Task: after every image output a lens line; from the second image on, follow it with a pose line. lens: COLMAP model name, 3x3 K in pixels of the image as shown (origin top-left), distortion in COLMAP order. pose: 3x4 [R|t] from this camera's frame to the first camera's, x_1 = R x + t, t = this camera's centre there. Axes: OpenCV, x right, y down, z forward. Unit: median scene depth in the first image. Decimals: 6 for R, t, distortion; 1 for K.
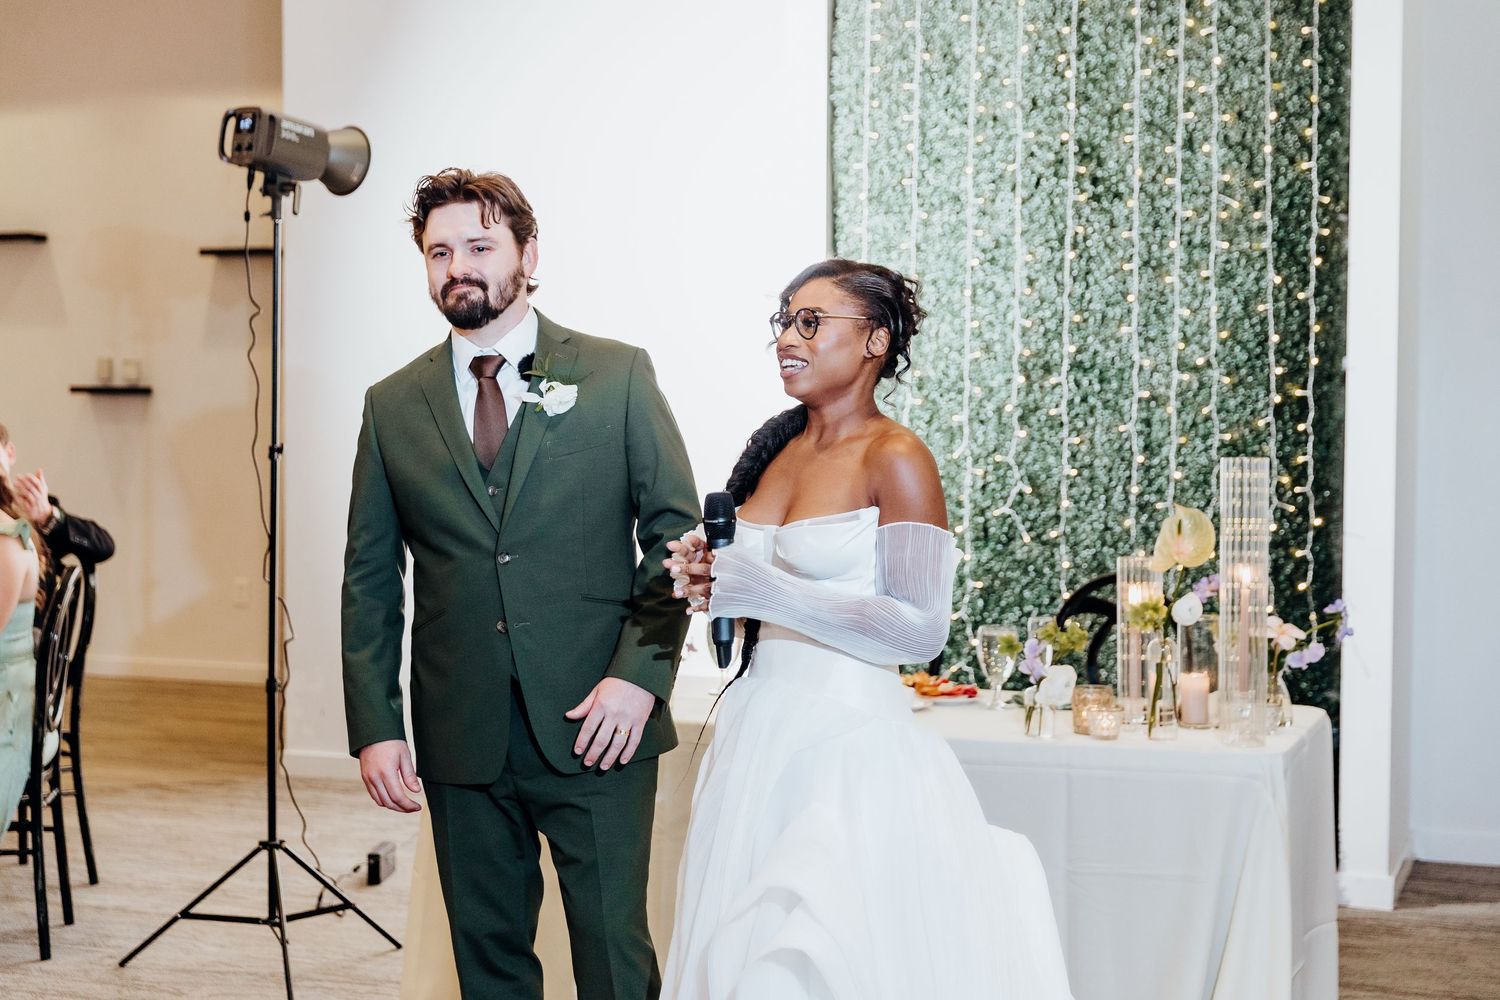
lens RADIAL K [[2460.1, 0, 751.9], [0, 2460.1, 502.1], [0, 0, 1]] dist [0.116255, 0.000000]
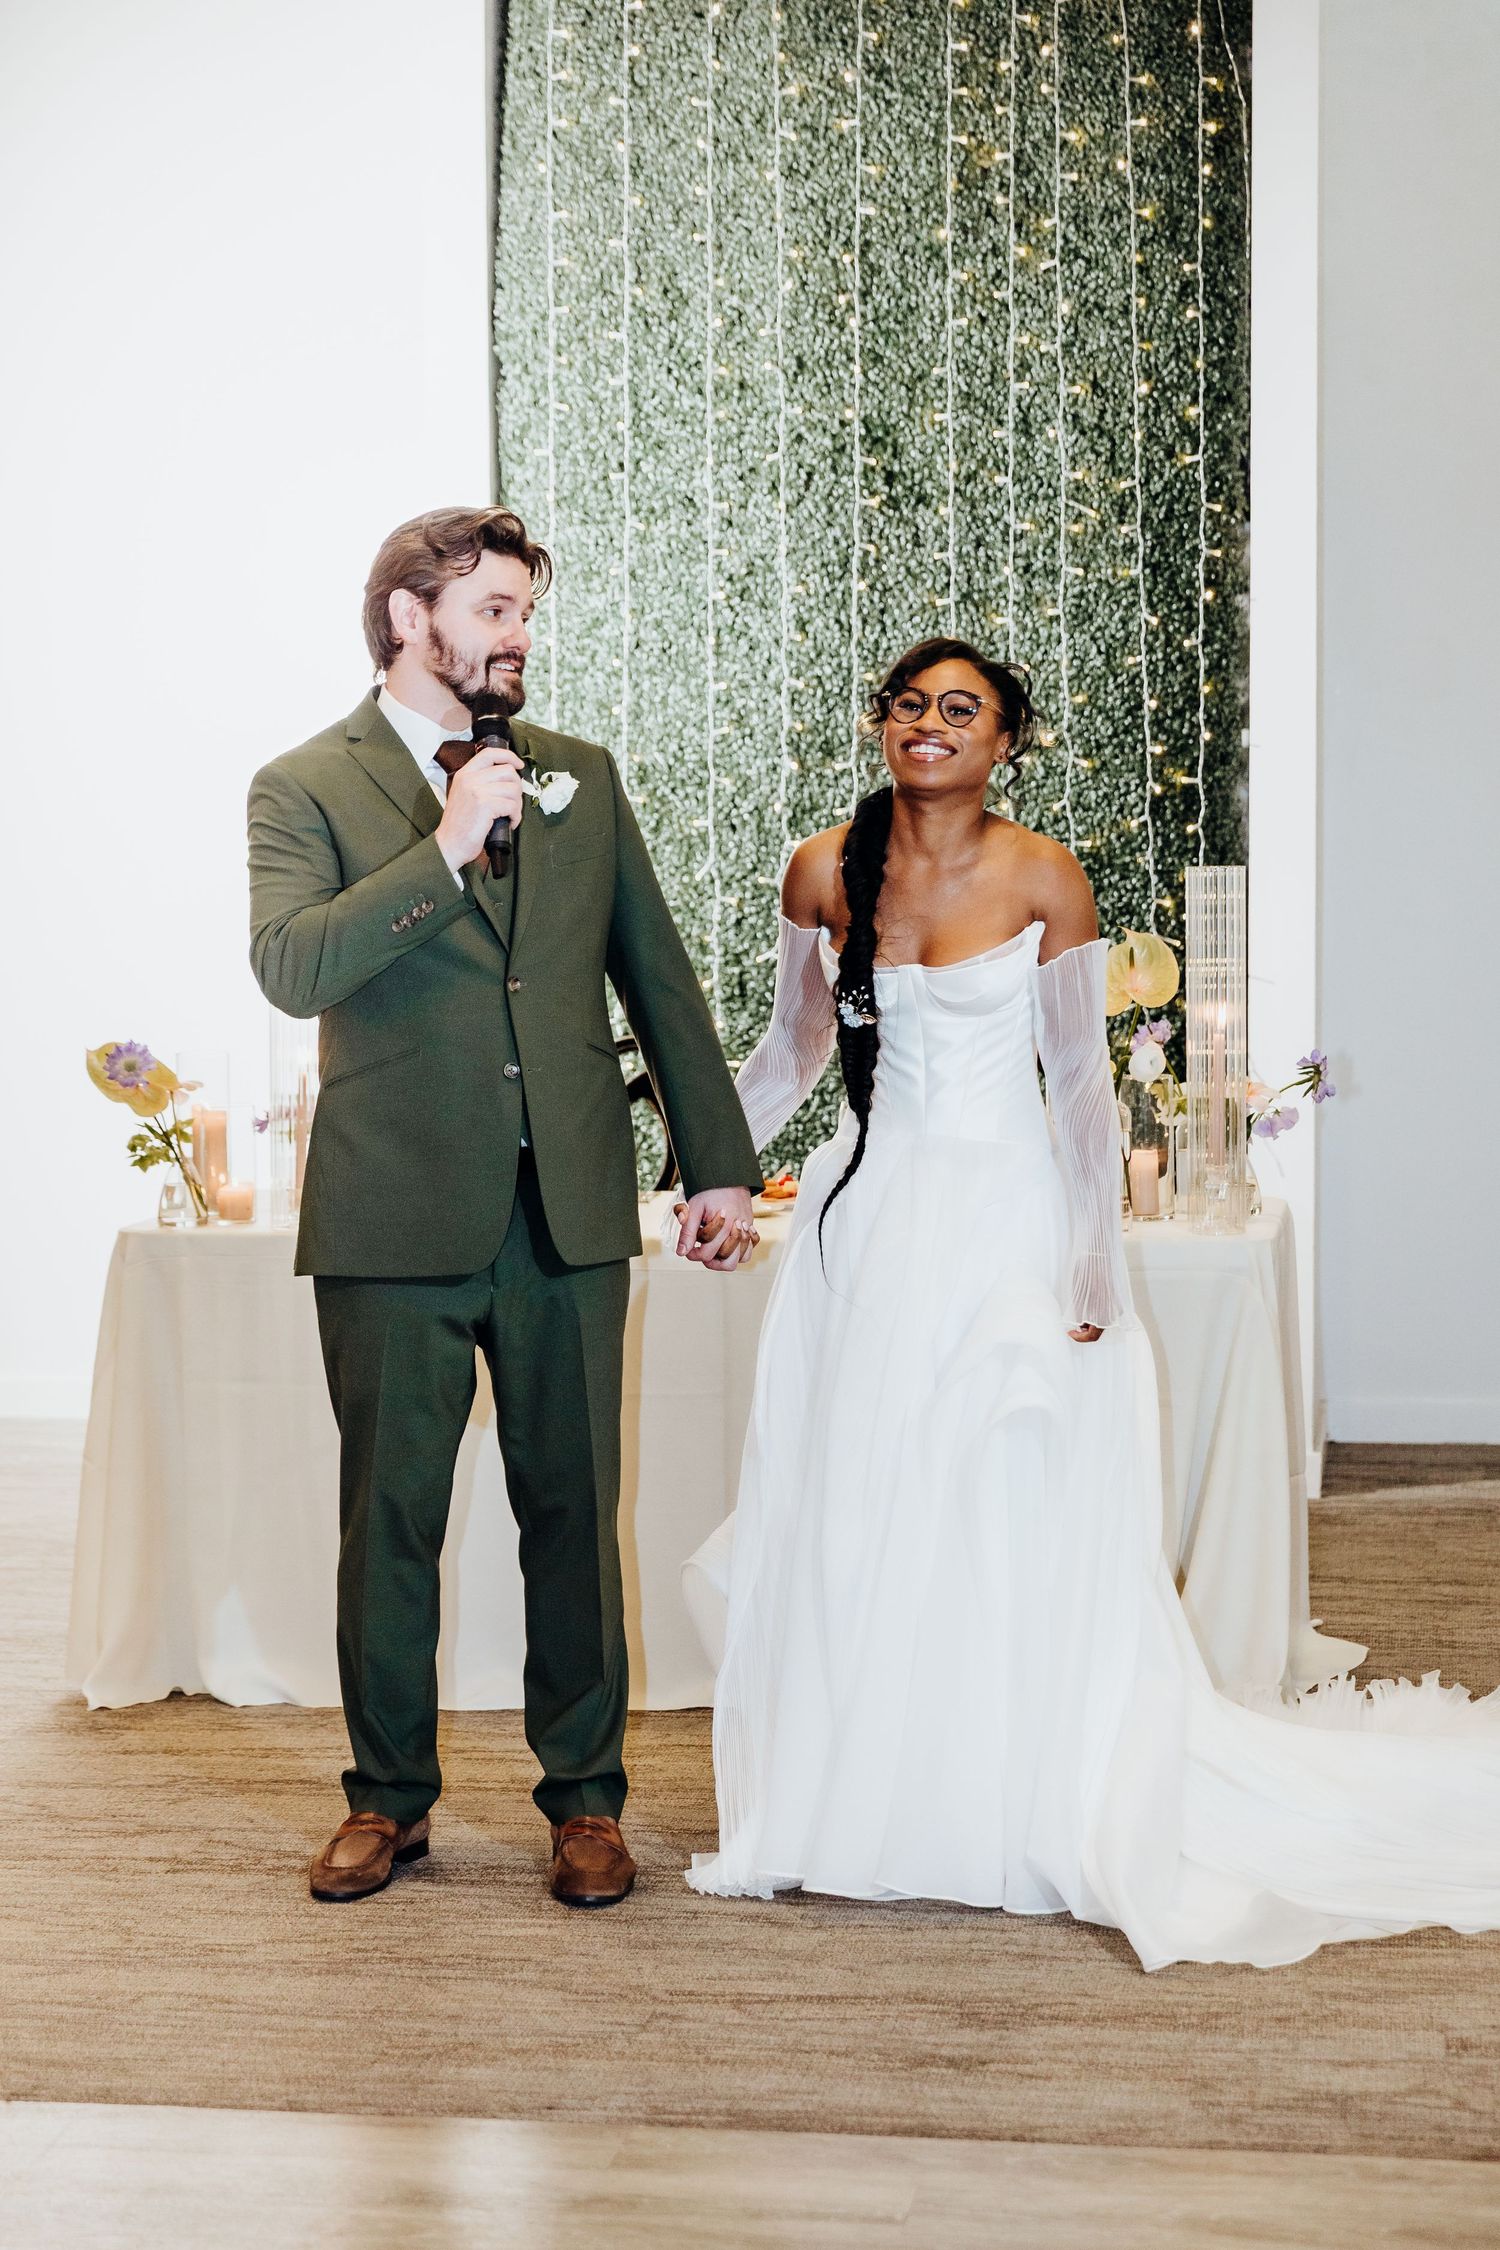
lens RADIAL K [[4510.9, 0, 749.0], [0, 4510.9, 1120.9], [0, 0, 1]] dist [0.149459, 0.000000]
pose [[0.982302, -0.025102, 0.185612, -0.141593], [0.019798, 0.999342, 0.030375, 0.011219], [-0.186252, -0.026162, 0.982154, -0.247836]]
